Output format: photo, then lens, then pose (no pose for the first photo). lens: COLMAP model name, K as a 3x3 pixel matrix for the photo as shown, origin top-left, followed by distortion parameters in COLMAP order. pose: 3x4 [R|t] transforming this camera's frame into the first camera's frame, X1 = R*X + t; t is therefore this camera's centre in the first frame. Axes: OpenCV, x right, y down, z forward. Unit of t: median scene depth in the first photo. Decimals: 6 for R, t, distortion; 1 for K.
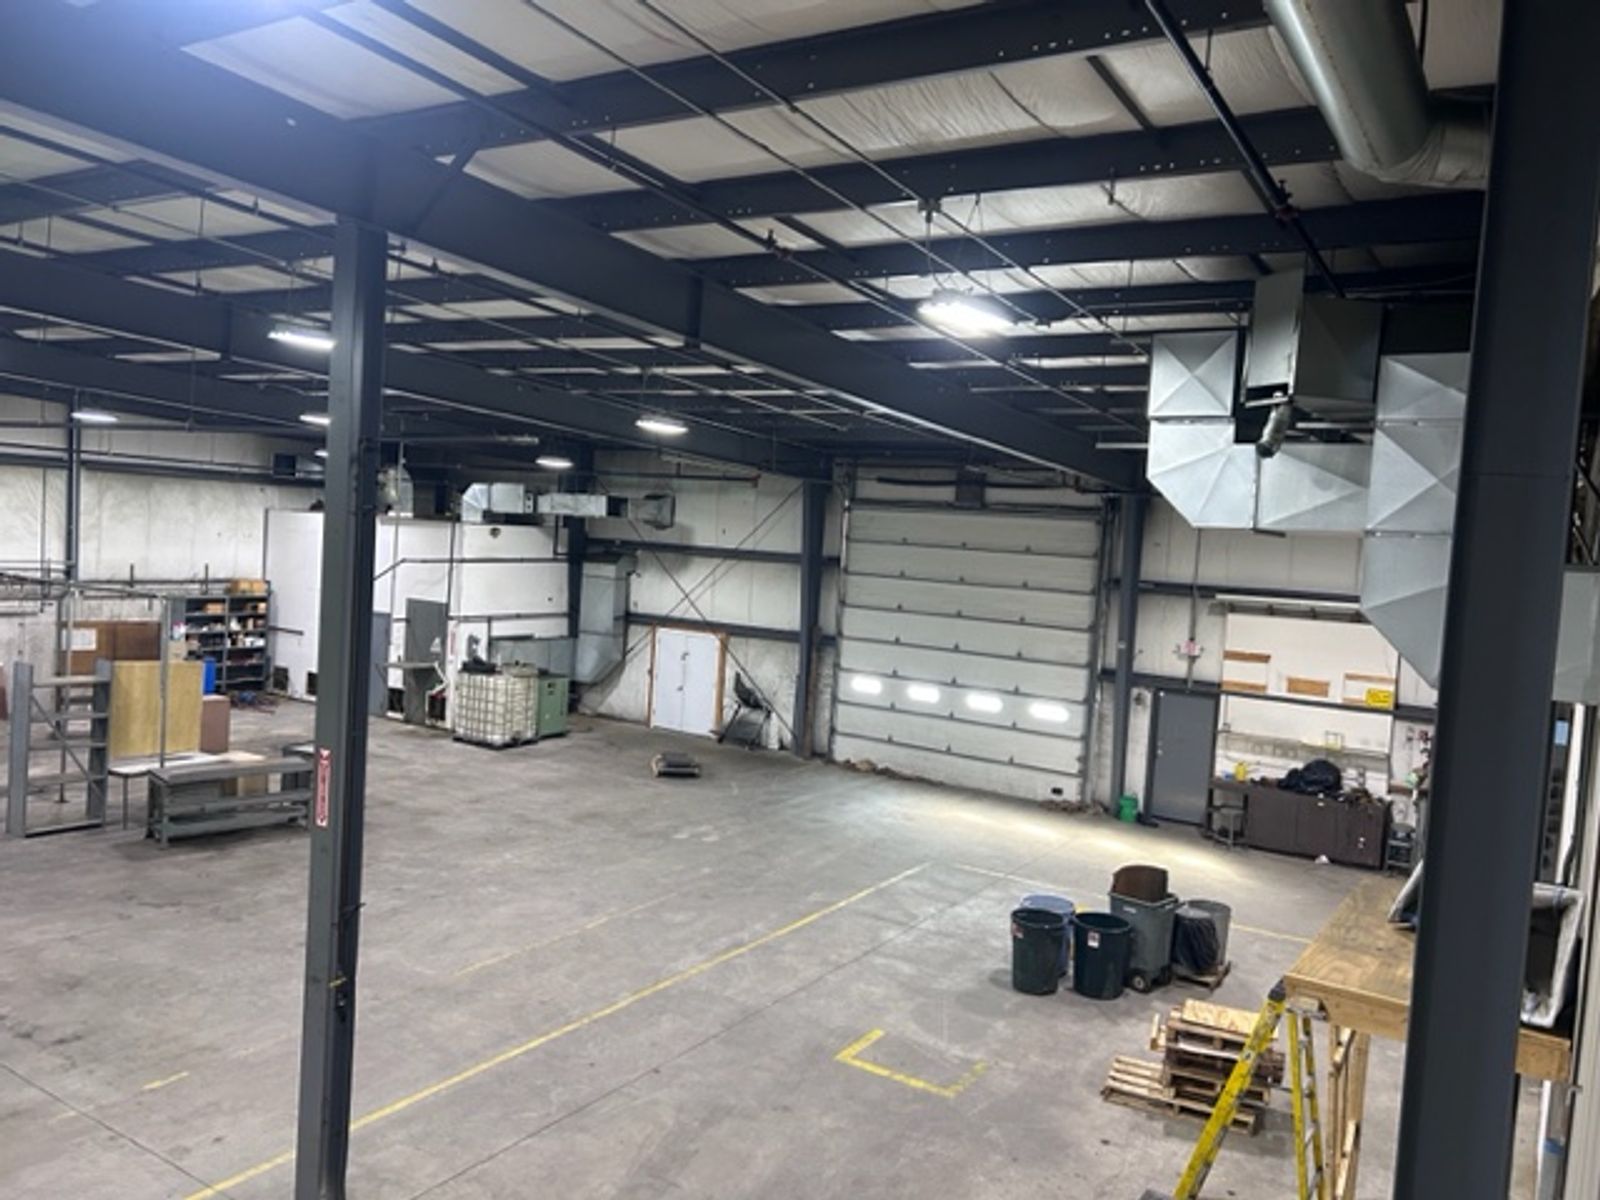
lens RADIAL K [[1205.8, 0, 800.0], [0, 1205.8, 600.0], [0, 0, 1]] dist [0.114658, -0.179816]
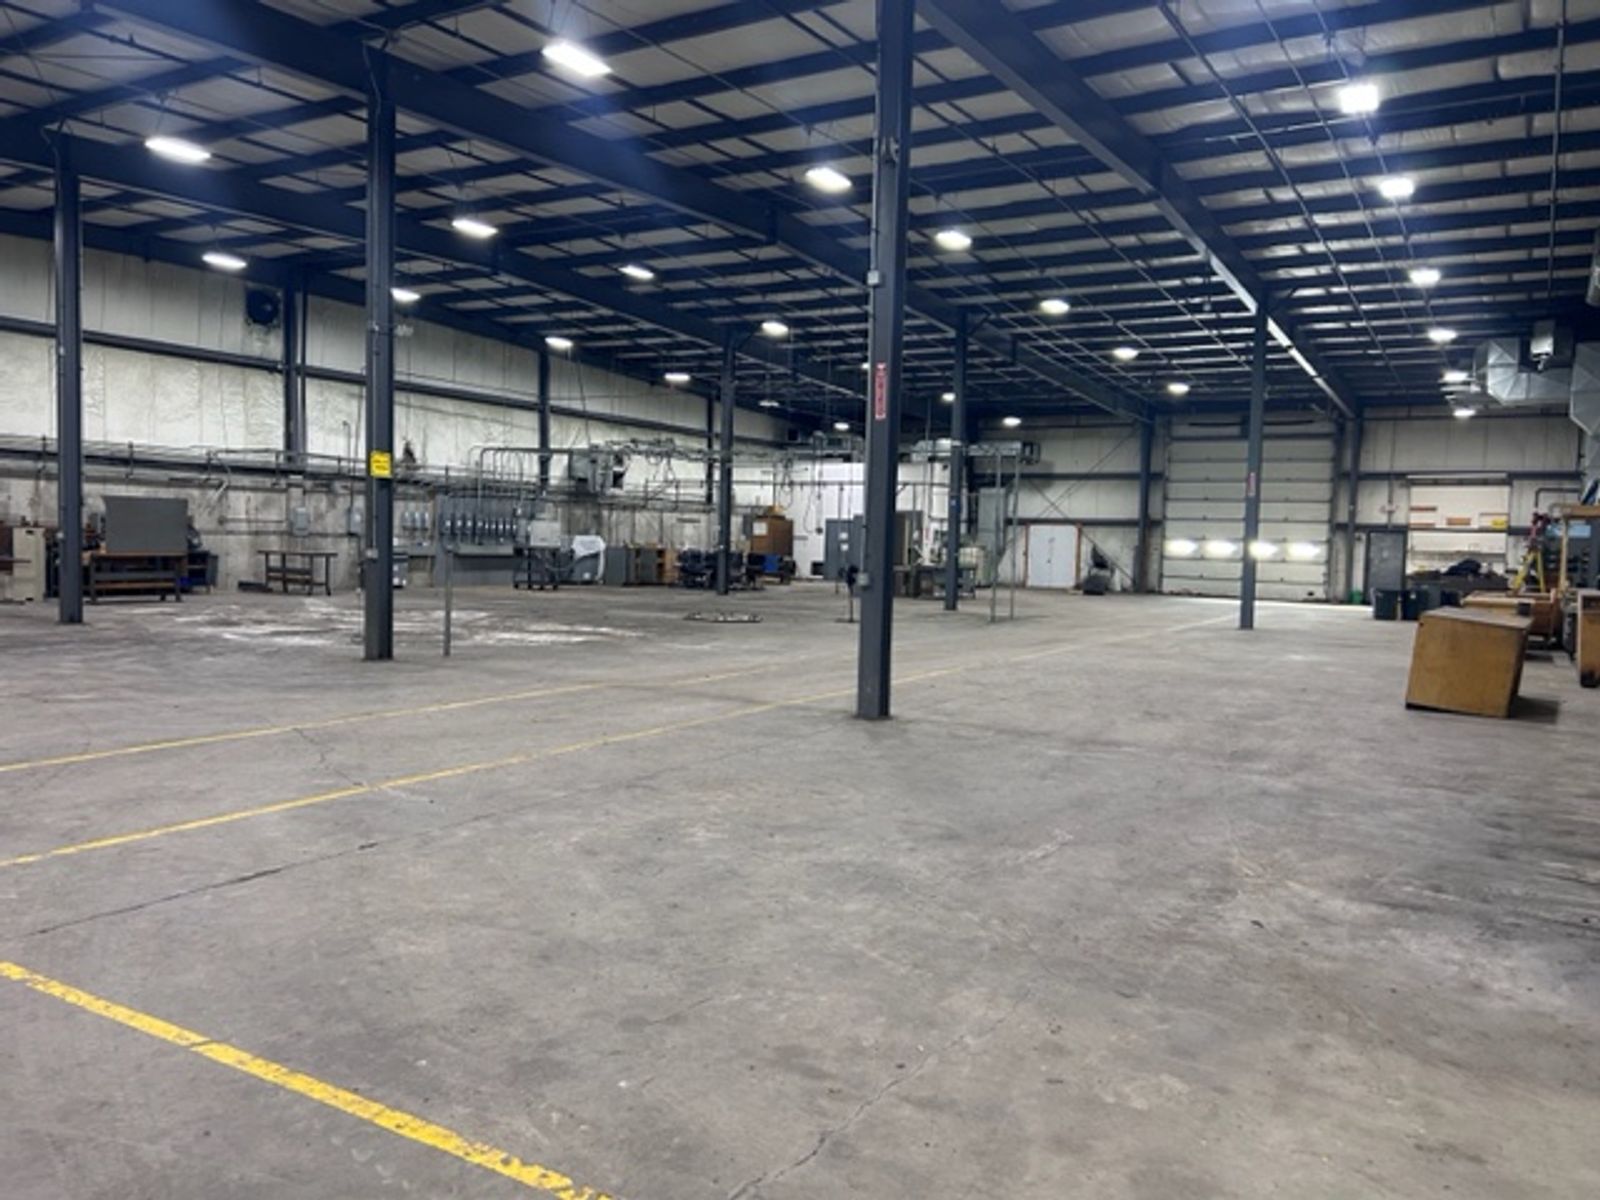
lens RADIAL K [[1202.7, 0, 800.0], [0, 1202.7, 600.0], [0, 0, 1]] dist [0.086777, -0.087905]
pose [[0.999226, -0.033493, 0.020621, -0.524421], [0.033605, 0.999422, -0.005119, 0.136818], [-0.020438, 0.005808, 0.999774, -0.705132]]
